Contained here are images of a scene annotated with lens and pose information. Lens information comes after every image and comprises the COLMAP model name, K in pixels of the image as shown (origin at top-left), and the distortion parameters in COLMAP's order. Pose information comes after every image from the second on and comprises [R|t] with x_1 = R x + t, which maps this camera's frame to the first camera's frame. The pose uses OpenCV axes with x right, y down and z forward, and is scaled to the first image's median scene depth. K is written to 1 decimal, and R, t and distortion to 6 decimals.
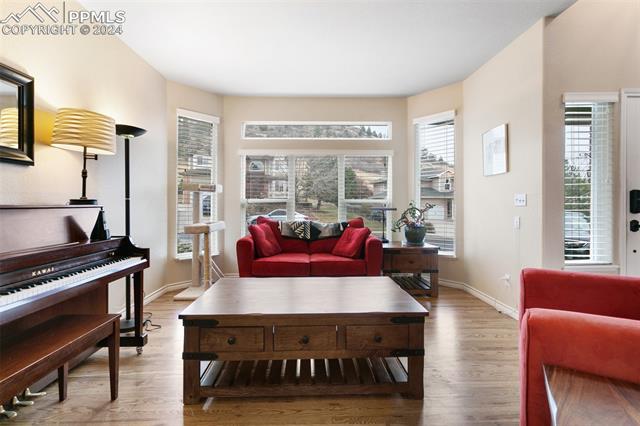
lens RADIAL K [[302.2, 0, 316.8], [0, 302.2, 207.5], [0, 0, 1]] dist [0.006713, 0.000849]
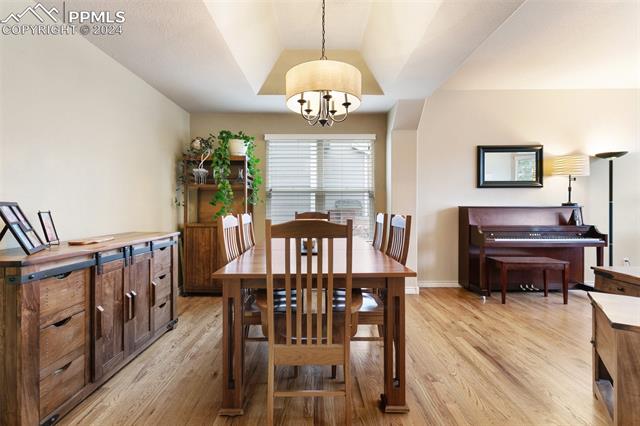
lens RADIAL K [[302.2, 0, 316.8], [0, 302.2, 207.5], [0, 0, 1]] dist [0.006713, 0.000849]
pose [[-0.017503, -0.005951, -0.999829, 1.100442], [-0.005507, 0.999968, -0.005855, 0.018355], [0.999832, 0.005403, -0.017535, -0.477954]]
